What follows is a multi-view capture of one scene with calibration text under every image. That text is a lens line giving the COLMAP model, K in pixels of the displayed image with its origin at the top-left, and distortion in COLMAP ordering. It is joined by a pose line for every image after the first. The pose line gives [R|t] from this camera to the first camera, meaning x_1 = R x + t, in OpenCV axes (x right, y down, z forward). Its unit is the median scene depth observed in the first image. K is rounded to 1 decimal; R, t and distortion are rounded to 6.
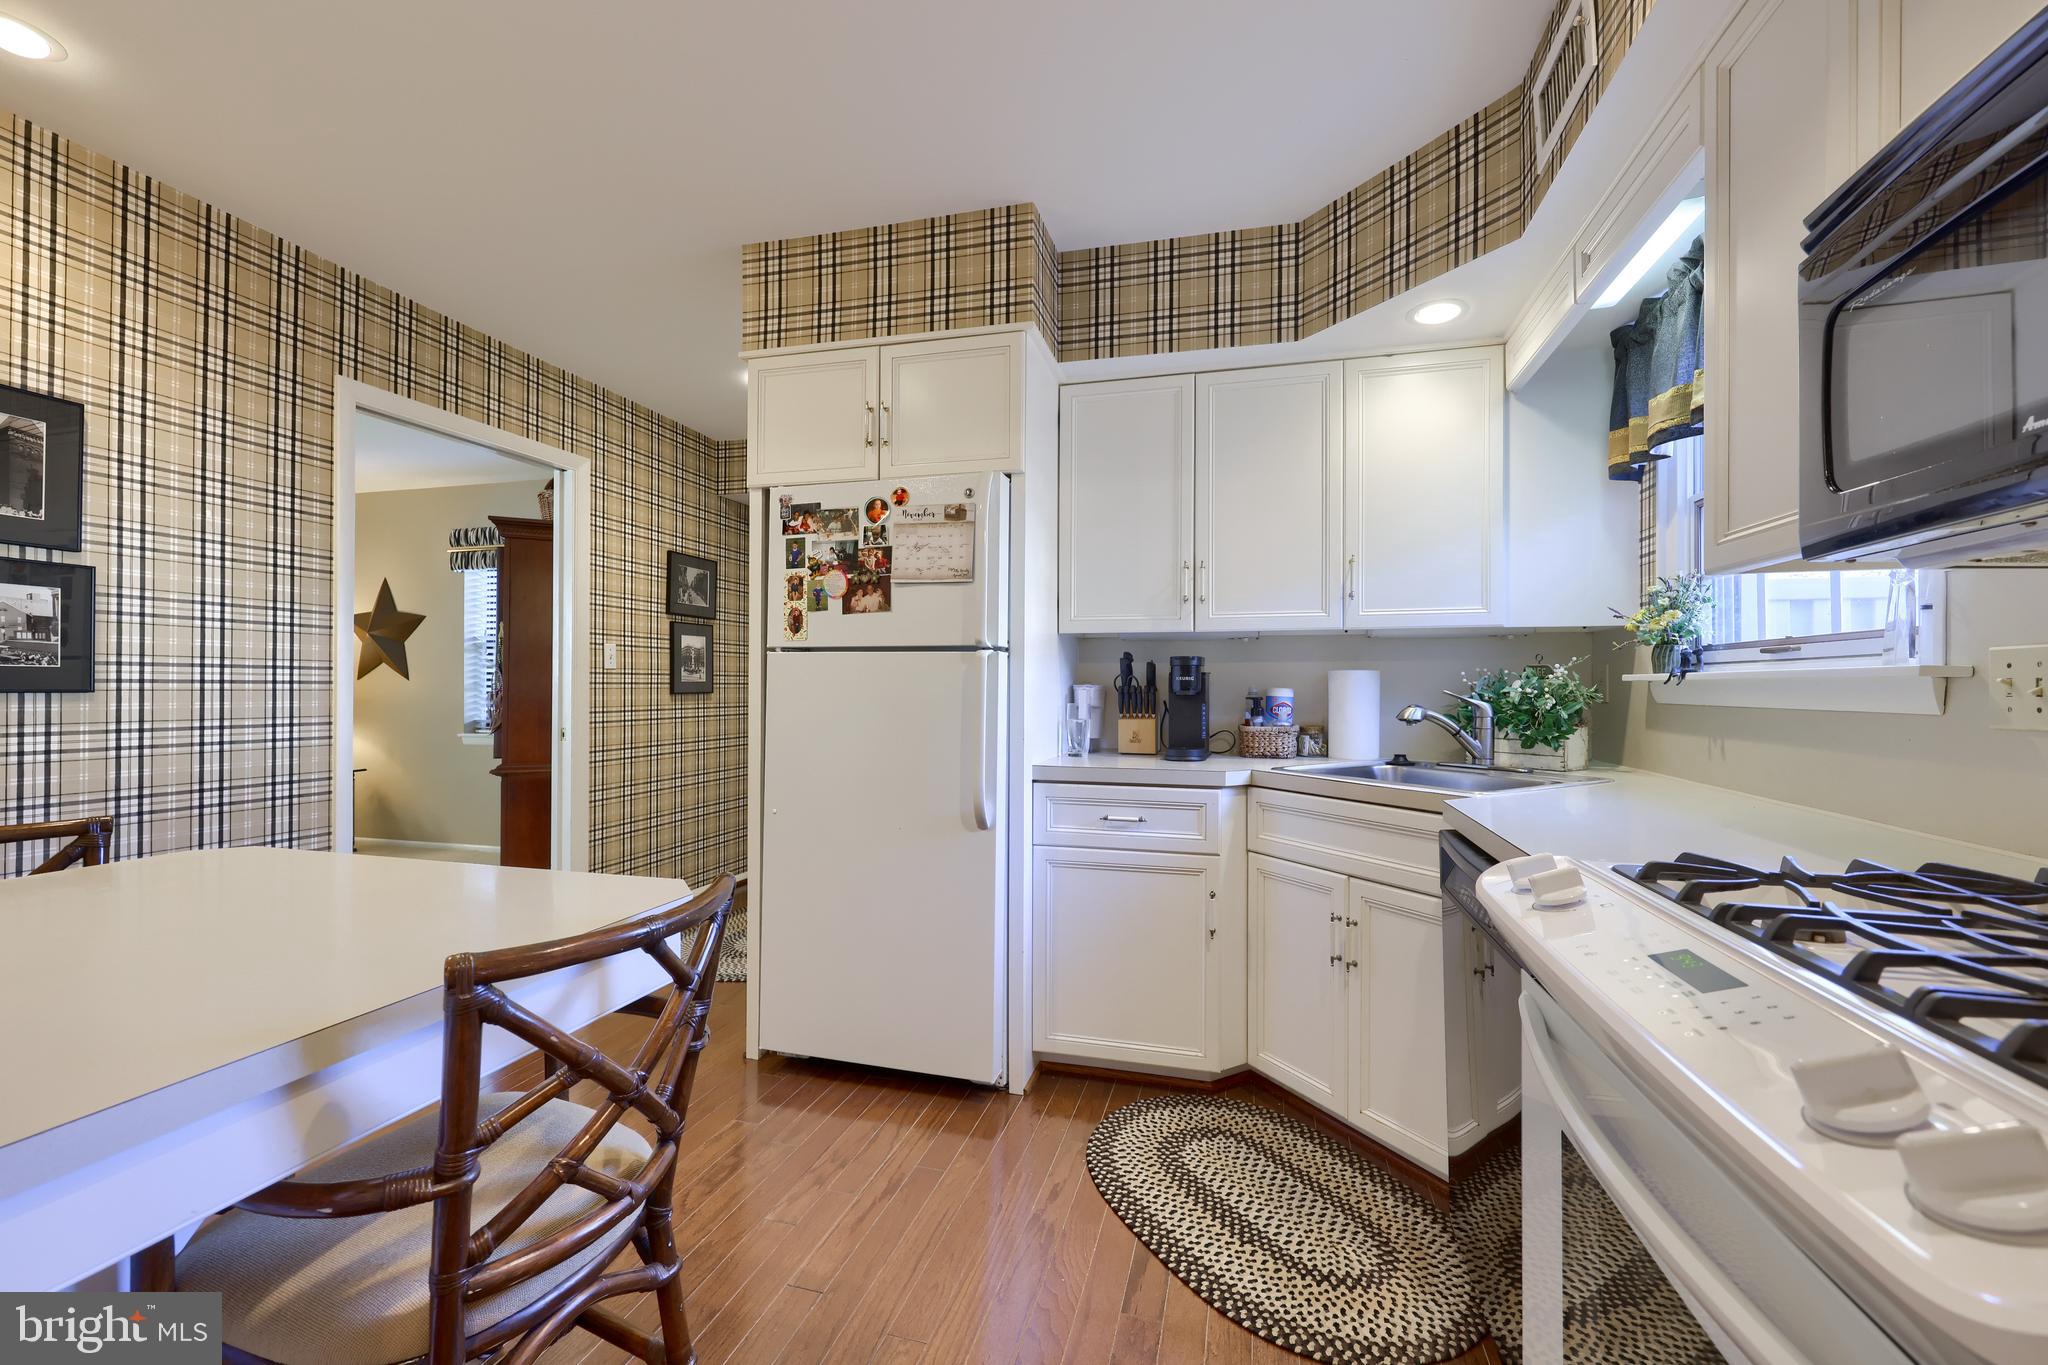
lens RADIAL K [[837.0, 0, 1036.5], [0, 837.0, 681.4], [0, 0, 1]] dist [-0.000081, -0.000033]
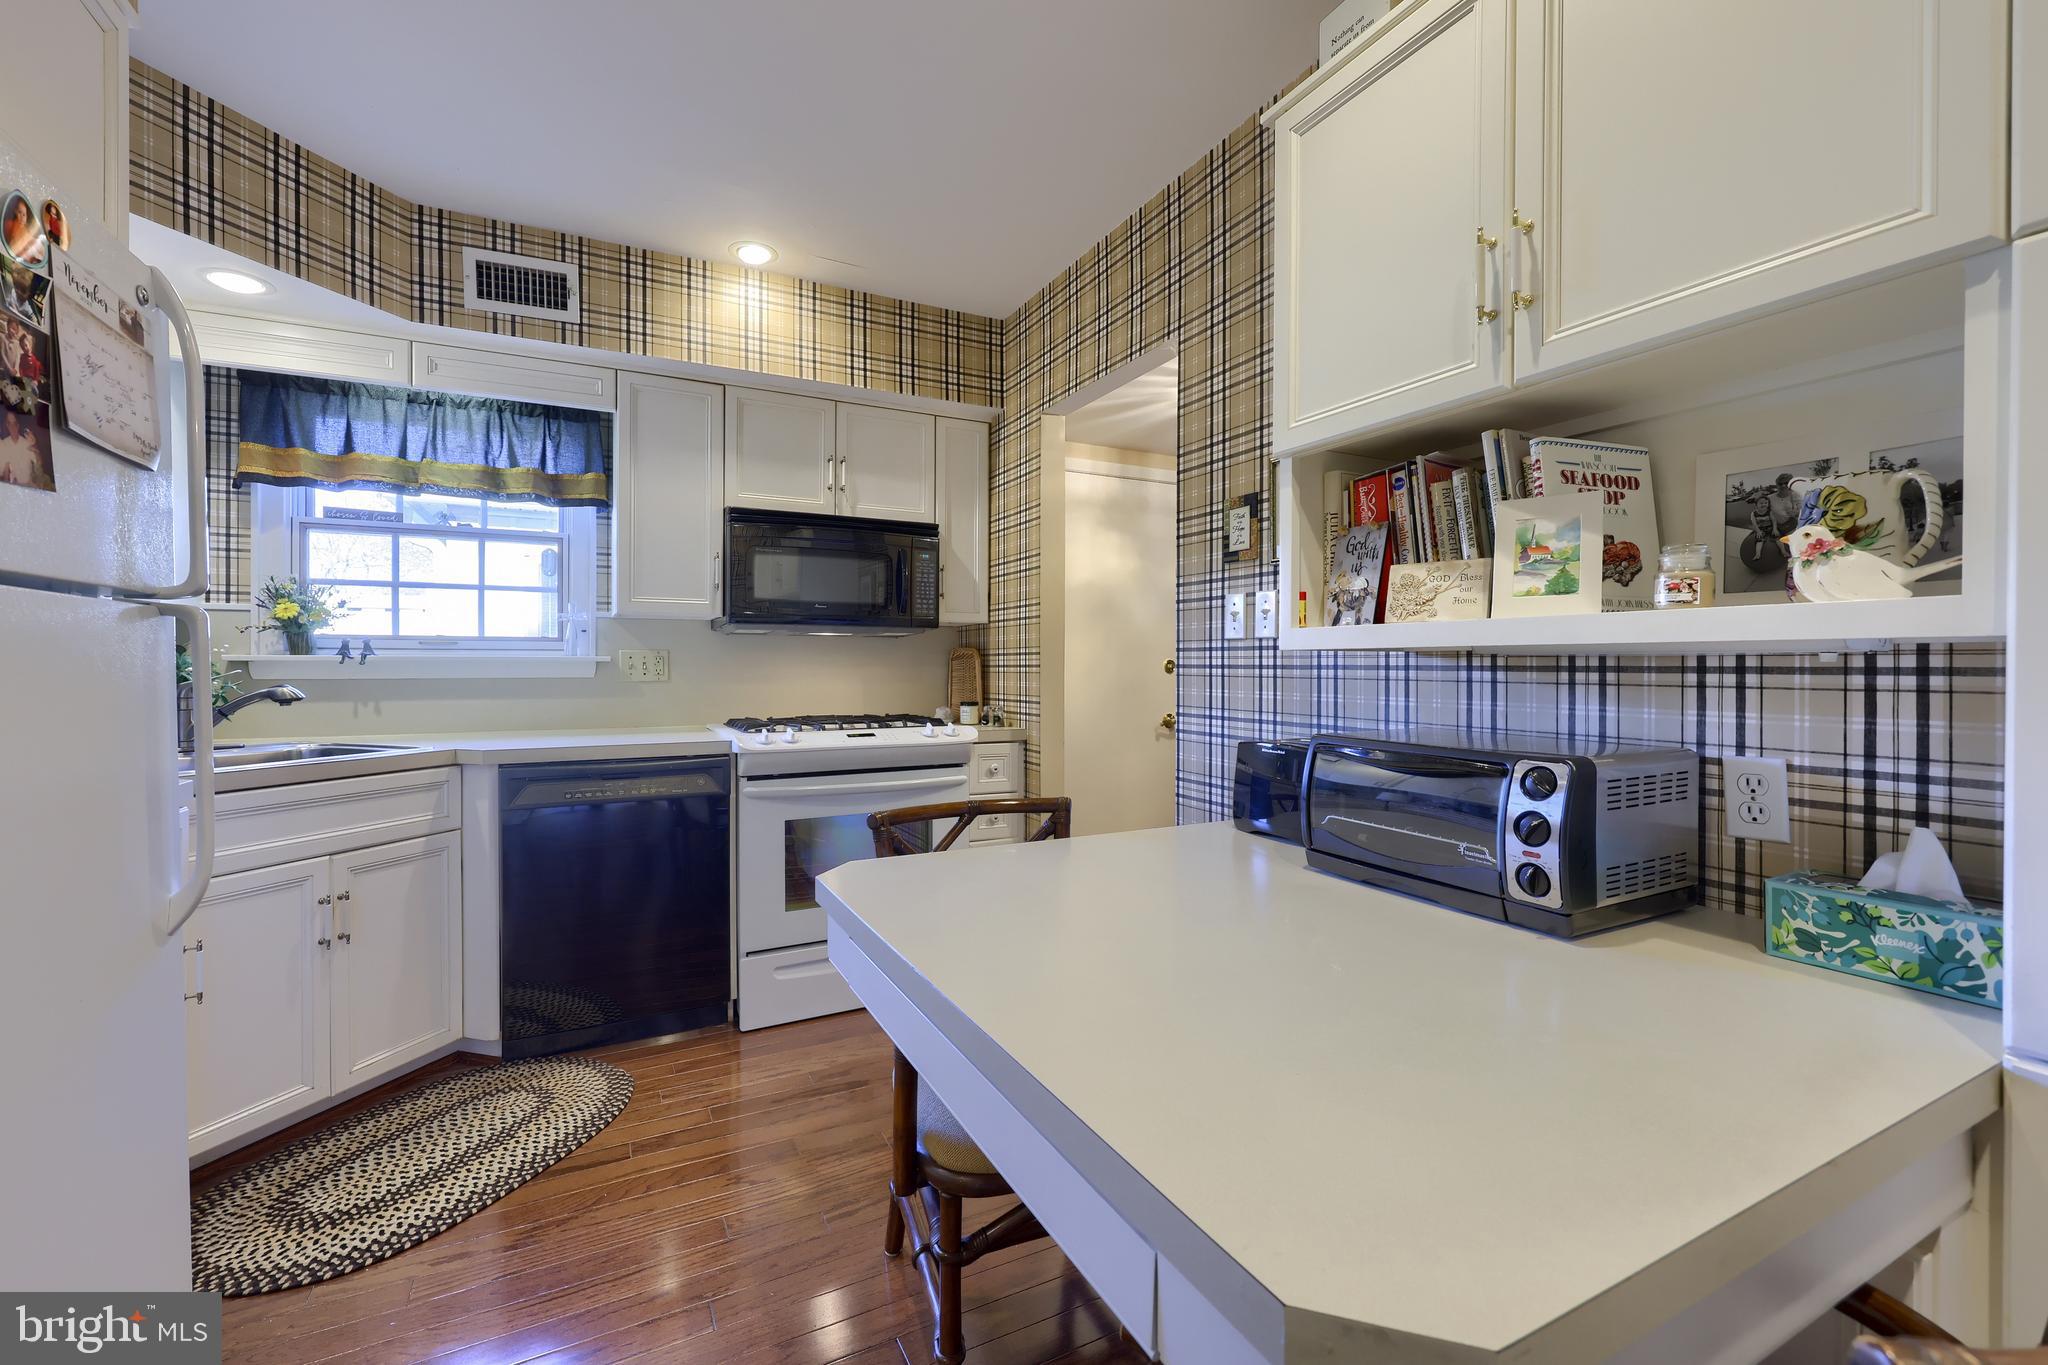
lens RADIAL K [[837.0, 0, 1014.3], [0, 837.0, 666.7], [0, 0, 1]] dist [-0.000081, -0.000033]
pose [[-0.669019, -0.006171, 0.743220, -0.782277], [-0.008391, 0.999965, 0.000749, -0.002223], [-0.743198, -0.005735, -0.669047, 0.899081]]
